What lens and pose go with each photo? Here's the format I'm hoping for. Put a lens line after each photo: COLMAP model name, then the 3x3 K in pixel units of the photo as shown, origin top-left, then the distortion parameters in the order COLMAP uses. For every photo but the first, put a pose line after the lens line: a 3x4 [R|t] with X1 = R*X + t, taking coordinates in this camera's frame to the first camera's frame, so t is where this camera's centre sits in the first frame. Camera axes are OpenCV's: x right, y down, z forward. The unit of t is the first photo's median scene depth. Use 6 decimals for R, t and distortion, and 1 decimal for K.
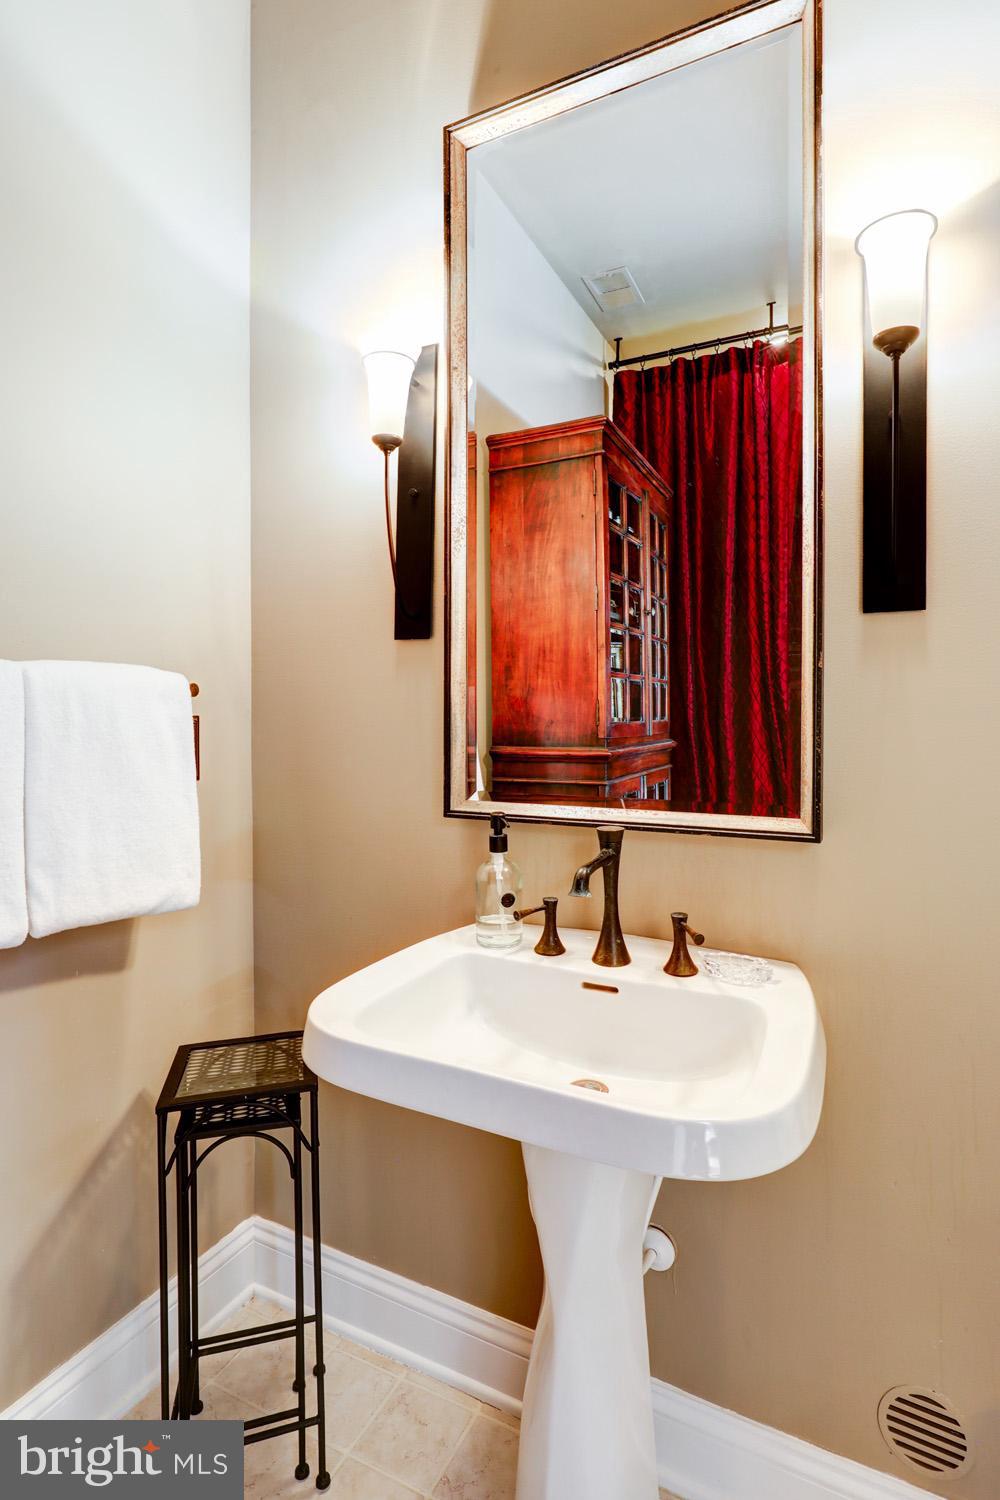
lens RADIAL K [[740.1, 0, 507.6], [0, 740.1, 725.0], [0, 0, 1]] dist [-0.001640, 0.001104]
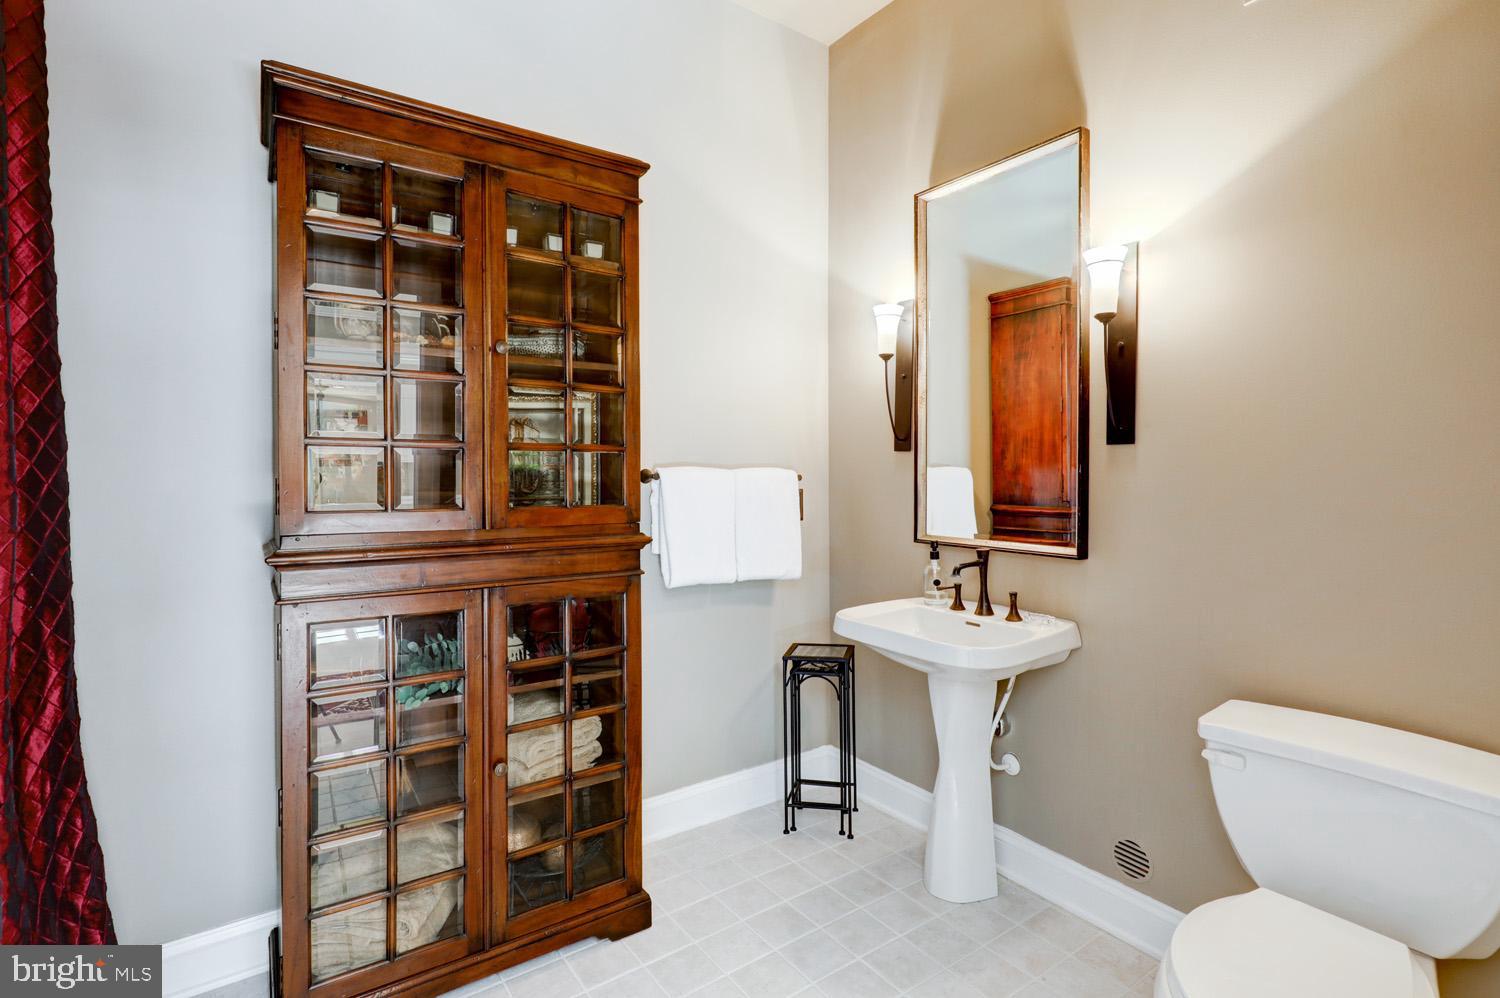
lens RADIAL K [[731.8, 0, 751.9], [0, 731.8, 487.8], [0, 0, 1]] dist [-0.000065, -0.000006]
pose [[0.879054, 0.009721, -0.476622, 0.490811], [-0.001376, 0.999840, 0.017853, -0.059121], [0.476719, -0.015038, 0.878927, -0.981895]]
